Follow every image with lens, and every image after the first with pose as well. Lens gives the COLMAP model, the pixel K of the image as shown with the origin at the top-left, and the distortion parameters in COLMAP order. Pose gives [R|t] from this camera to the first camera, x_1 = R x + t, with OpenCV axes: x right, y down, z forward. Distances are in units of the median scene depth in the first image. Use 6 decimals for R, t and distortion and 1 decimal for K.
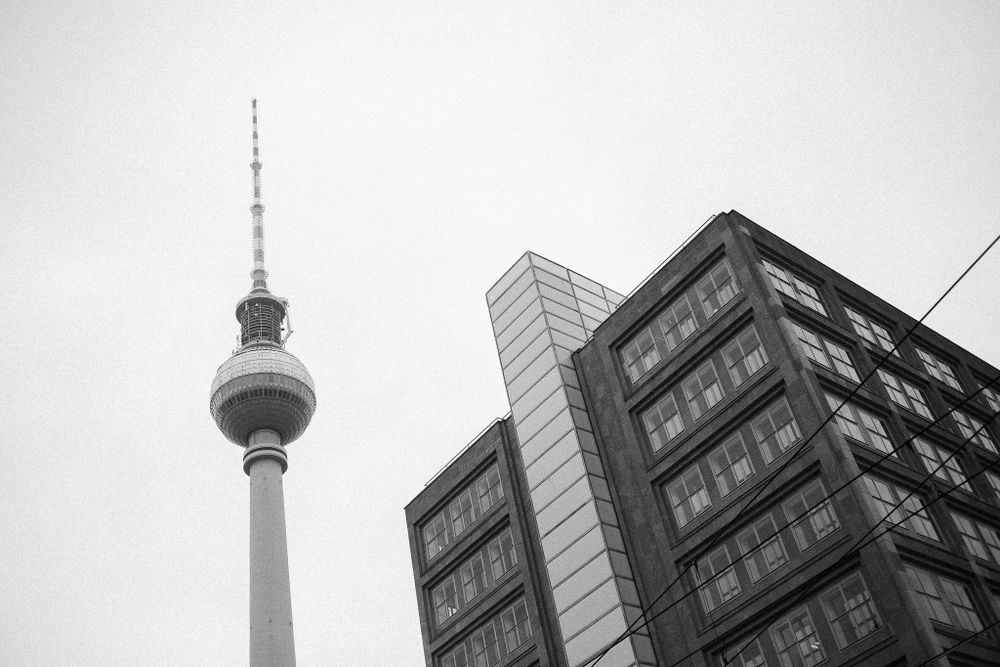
lens RADIAL K [[1069.4, 0, 500.0], [0, 1069.4, 333.5], [0, 0, 1]] dist [-0.024415, -0.000206]
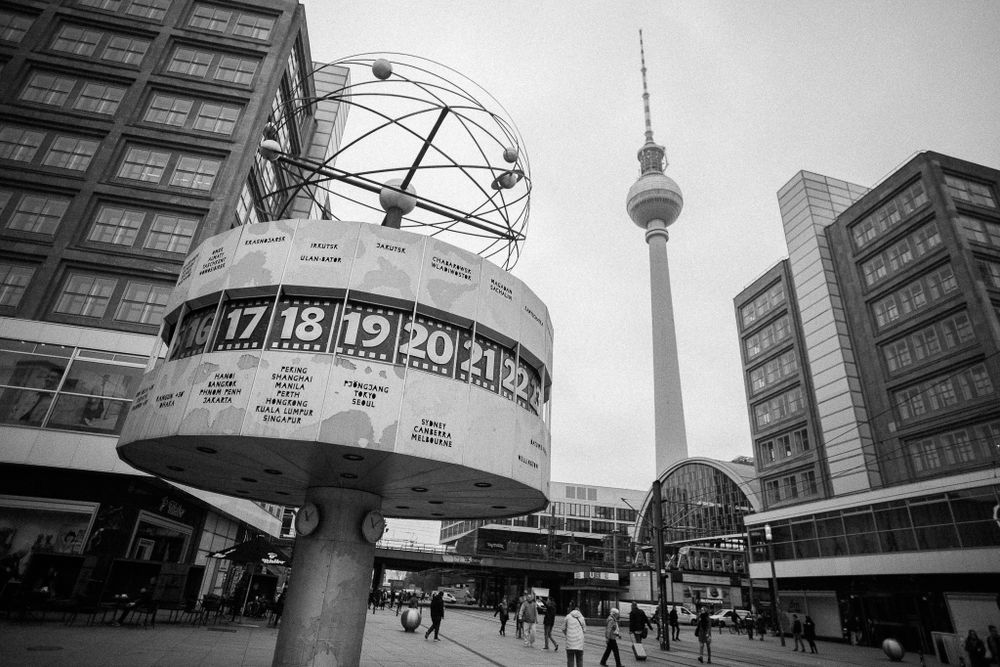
lens RADIAL K [[566.0, 0, 497.4], [0, 566.0, 320.4], [0, 0, 1]] dist [-0.064099, 0.041231]
pose [[0.883185, 0.022232, -0.468498, 0.018865], [0.109296, 0.961621, 0.251671, -0.132133], [0.456113, -0.273477, 0.846860, -0.152075]]
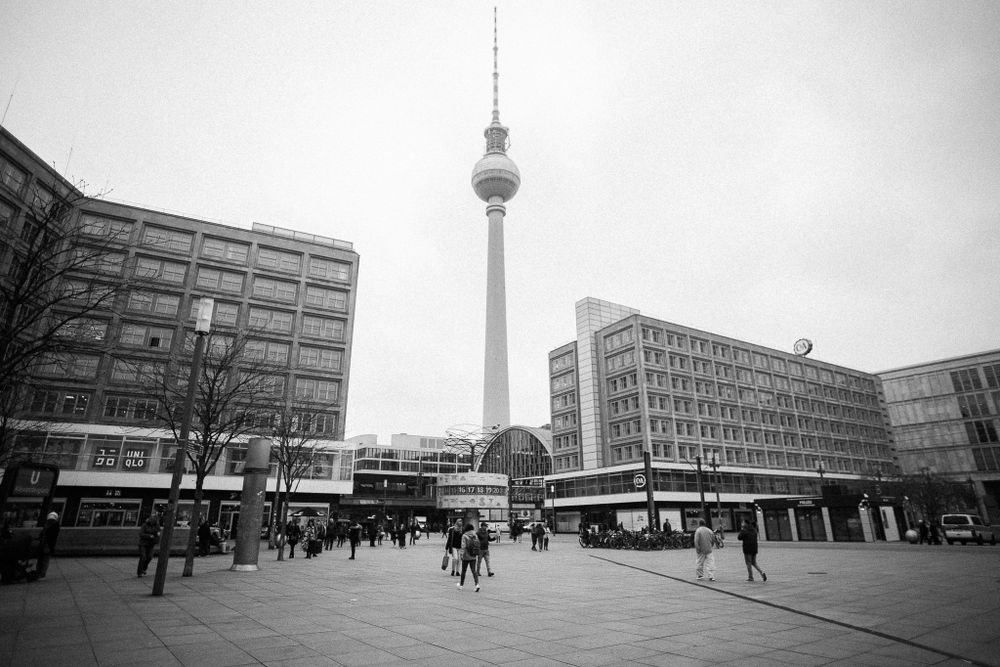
lens RADIAL K [[566.0, 0, 497.4], [0, 566.0, 320.4], [0, 0, 1]] dist [-0.064099, 0.041231]
pose [[0.977740, 0.111745, -0.177587, 0.077313], [-0.036923, 0.924807, 0.378640, -0.724442], [0.206545, -0.363655, 0.908347, -0.807438]]
